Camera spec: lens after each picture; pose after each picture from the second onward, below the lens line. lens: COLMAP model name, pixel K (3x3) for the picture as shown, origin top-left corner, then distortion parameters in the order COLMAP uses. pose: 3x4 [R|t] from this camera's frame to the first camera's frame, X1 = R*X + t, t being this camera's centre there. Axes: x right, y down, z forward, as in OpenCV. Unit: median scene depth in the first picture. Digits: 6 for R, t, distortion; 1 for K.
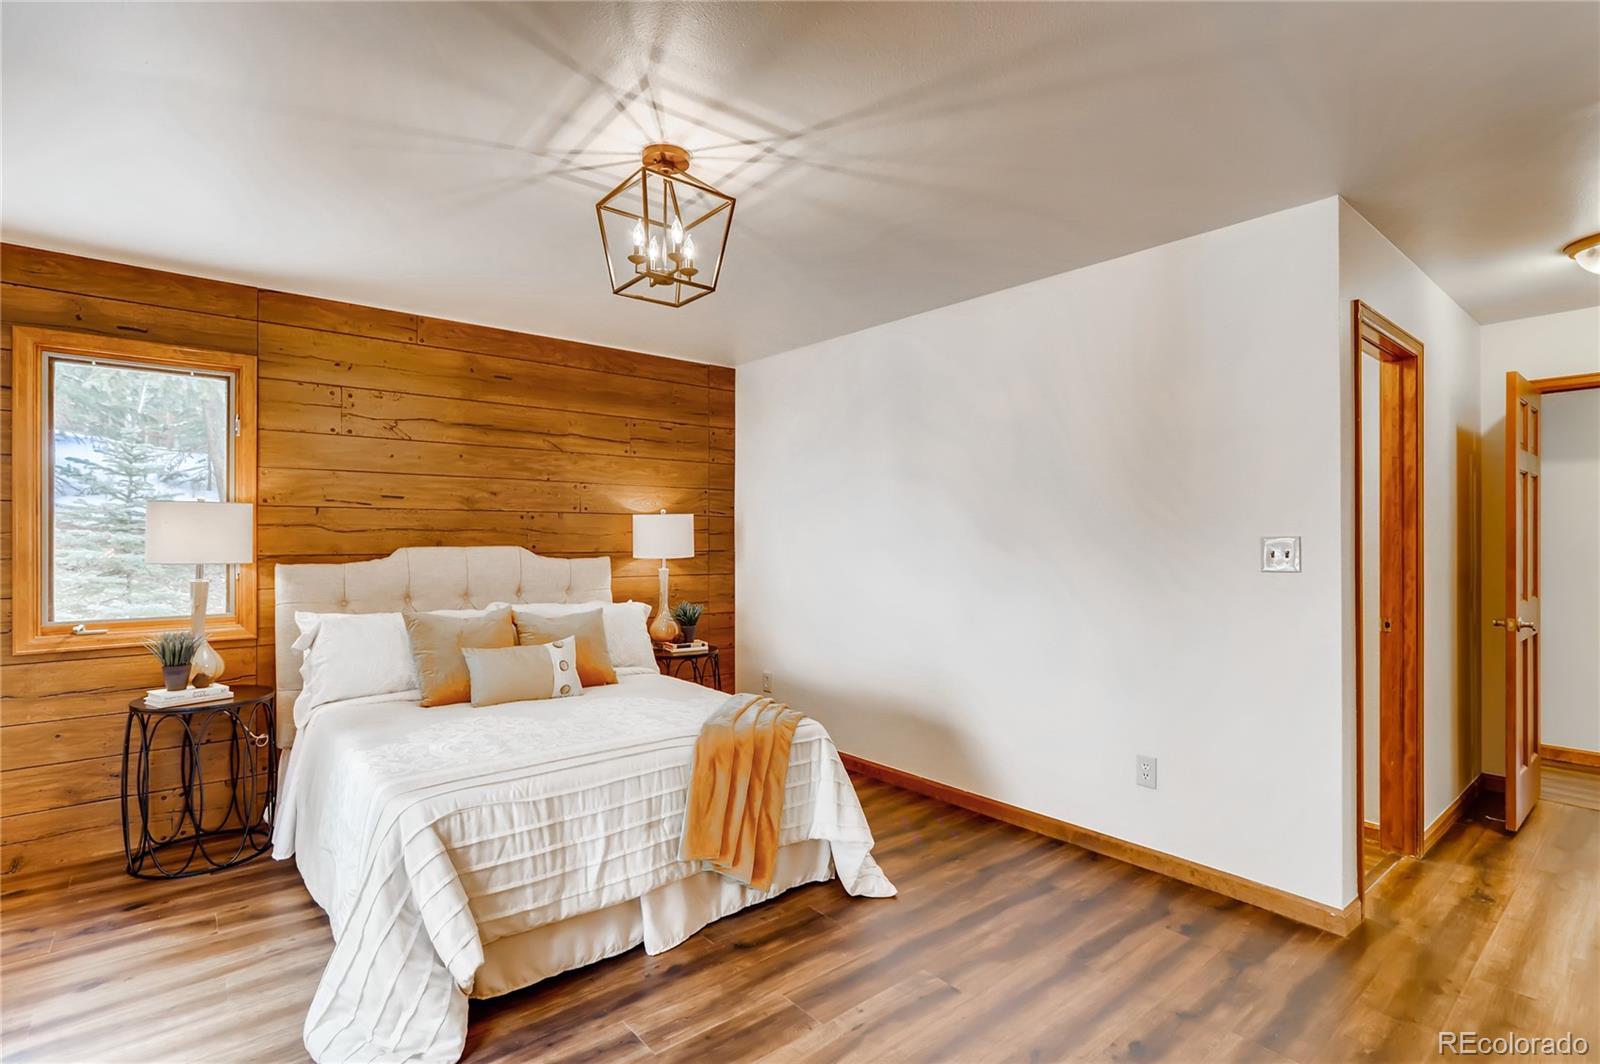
lens RADIAL K [[765.5, 0, 795.5], [0, 765.5, 531.8], [0, 0, 1]] dist [-0.026577, 0.017686]
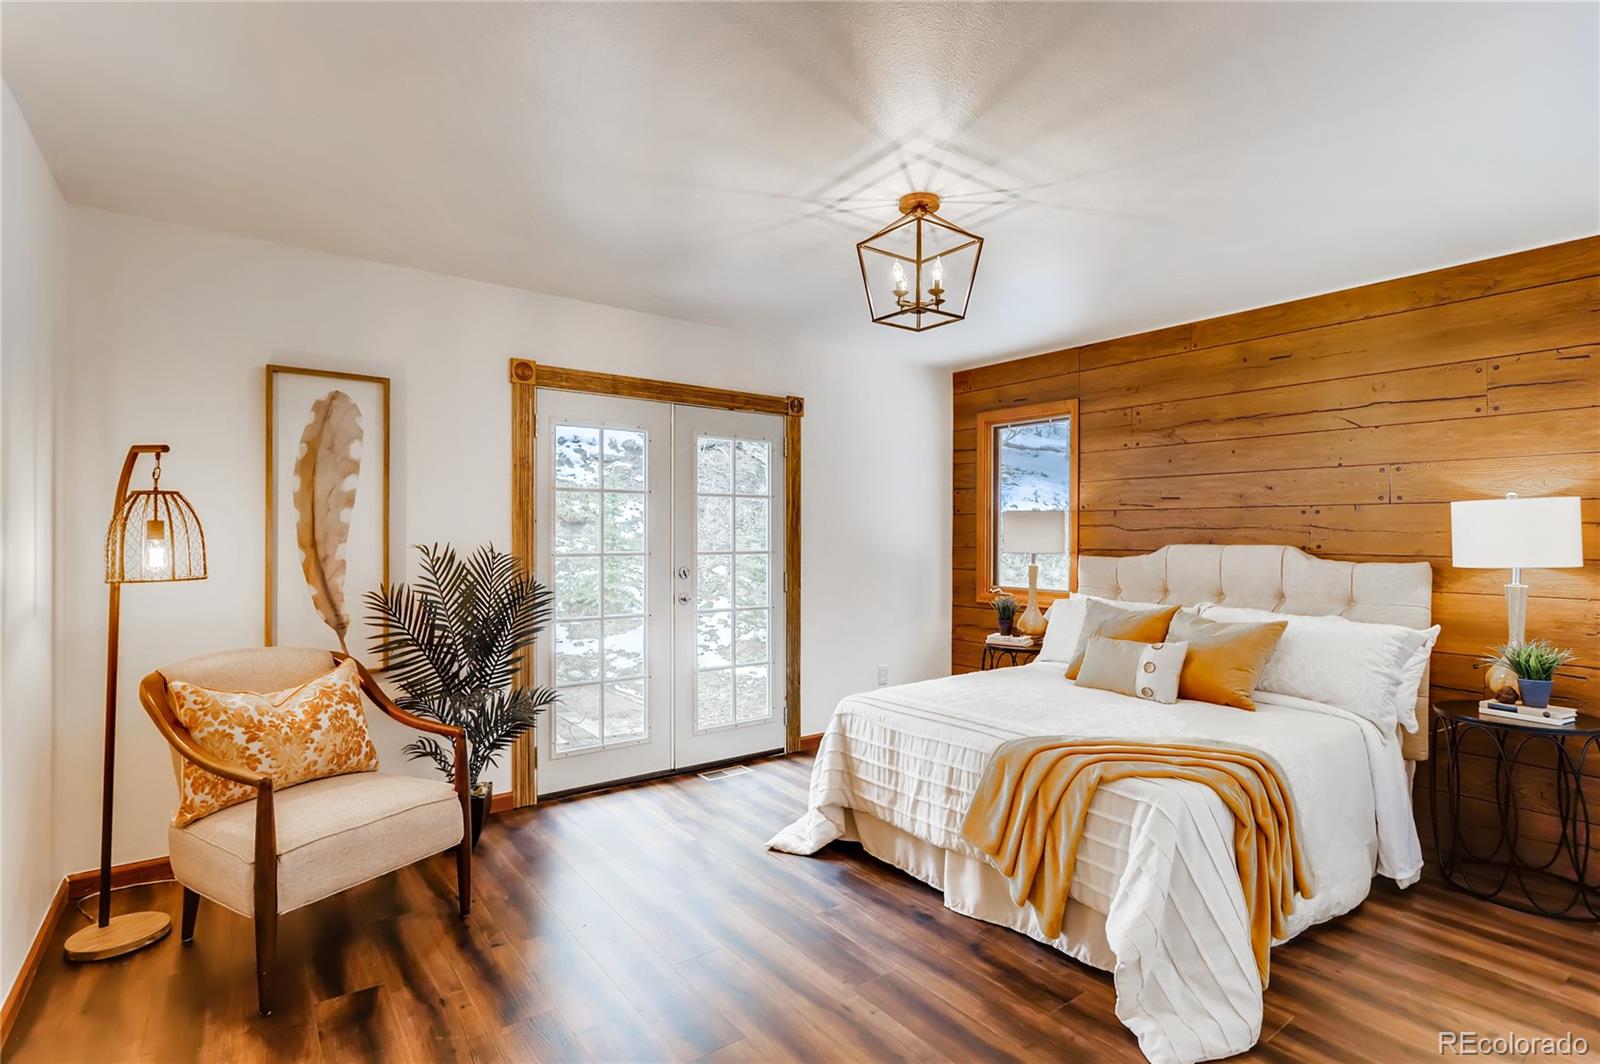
lens RADIAL K [[765.5, 0, 795.5], [0, 765.5, 531.8], [0, 0, 1]] dist [-0.026577, 0.017686]
pose [[-0.042345, -0.006198, -0.999084, 0.719231], [0.003462, 0.999974, -0.006350, 0.008935], [0.999097, -0.003728, -0.042322, 0.630547]]
